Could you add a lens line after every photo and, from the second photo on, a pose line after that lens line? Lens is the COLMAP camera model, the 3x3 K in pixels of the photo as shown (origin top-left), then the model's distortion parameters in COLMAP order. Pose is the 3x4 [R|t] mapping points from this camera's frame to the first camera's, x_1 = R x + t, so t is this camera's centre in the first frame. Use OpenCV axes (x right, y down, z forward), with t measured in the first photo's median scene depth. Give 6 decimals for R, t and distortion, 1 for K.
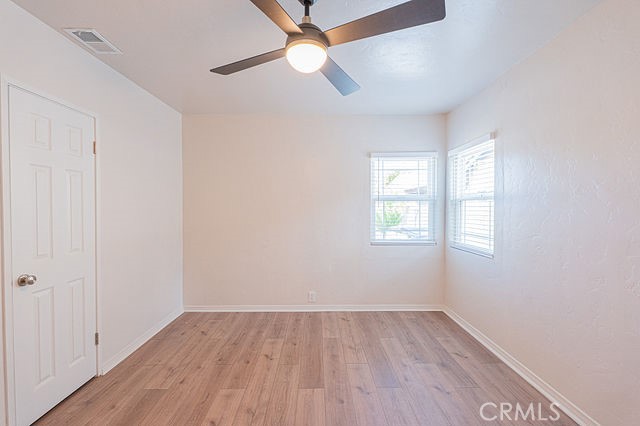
lens RADIAL K [[284.9, 0, 317.6], [0, 284.9, 211.9], [0, 0, 1]] dist [-0.002313, 0.000890]
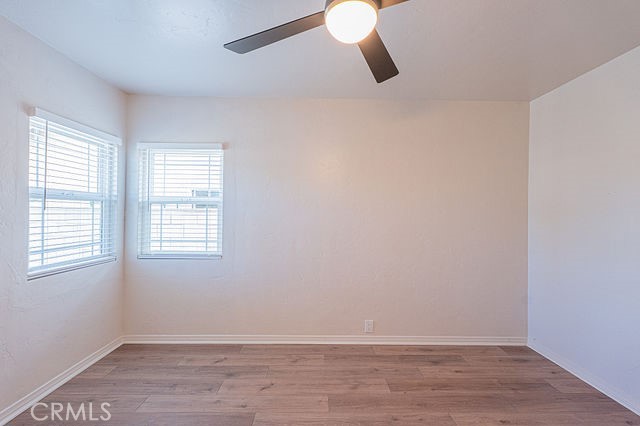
lens RADIAL K [[284.9, 0, 318.5], [0, 284.9, 213.1], [0, 0, 1]] dist [-0.002313, 0.000890]
pose [[-0.031244, 0.000200, 0.999512, -0.445284], [0.003785, 0.999993, -0.000082, -0.008993], [-0.999505, 0.003781, -0.031245, 0.606163]]
